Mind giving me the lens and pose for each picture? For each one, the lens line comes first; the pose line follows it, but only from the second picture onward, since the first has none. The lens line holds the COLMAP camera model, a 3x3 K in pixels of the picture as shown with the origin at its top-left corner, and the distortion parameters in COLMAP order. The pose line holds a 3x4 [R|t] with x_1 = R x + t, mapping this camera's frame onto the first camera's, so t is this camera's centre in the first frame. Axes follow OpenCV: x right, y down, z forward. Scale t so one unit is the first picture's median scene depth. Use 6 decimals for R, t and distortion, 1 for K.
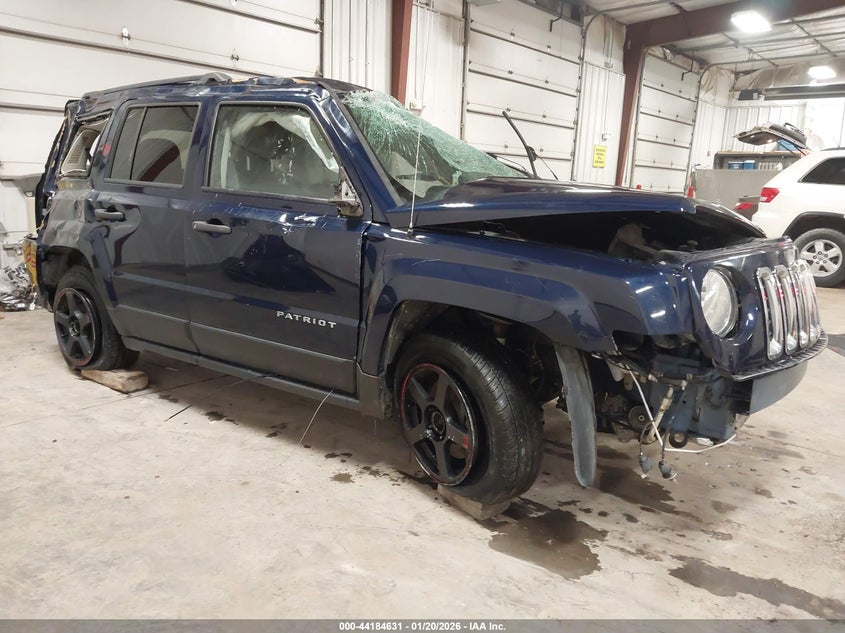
lens RADIAL K [[666.4, 0, 427.4], [0, 666.4, 313.1], [0, 0, 1]] dist [-0.002888, -0.005711]
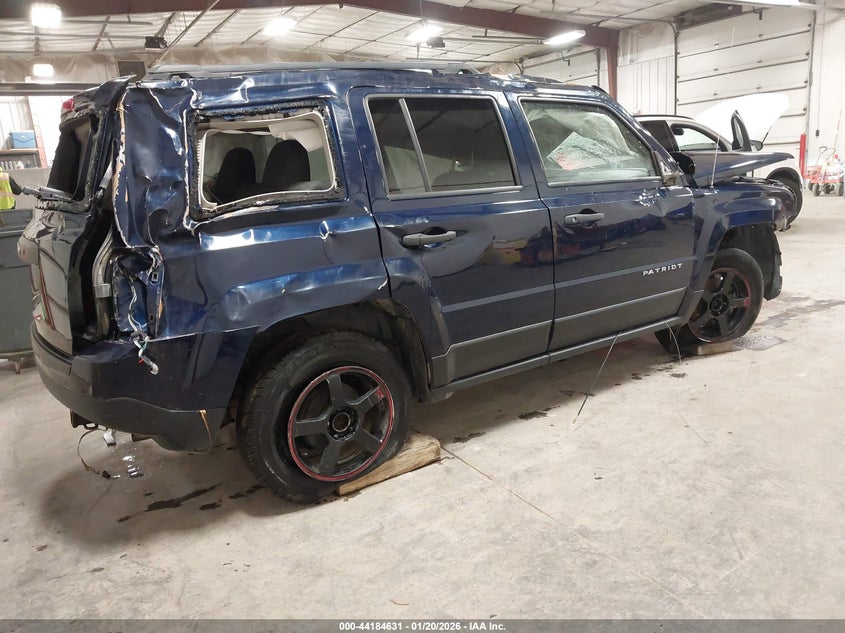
lens RADIAL K [[666.4, 0, 427.4], [0, 666.4, 313.1], [0, 0, 1]] dist [-0.002888, -0.005711]
pose [[0.344076, -0.261776, 0.901713, -1.426835], [0.258392, 0.949668, 0.177100, -0.240694], [-0.902688, 0.172060, 0.394398, 0.843781]]
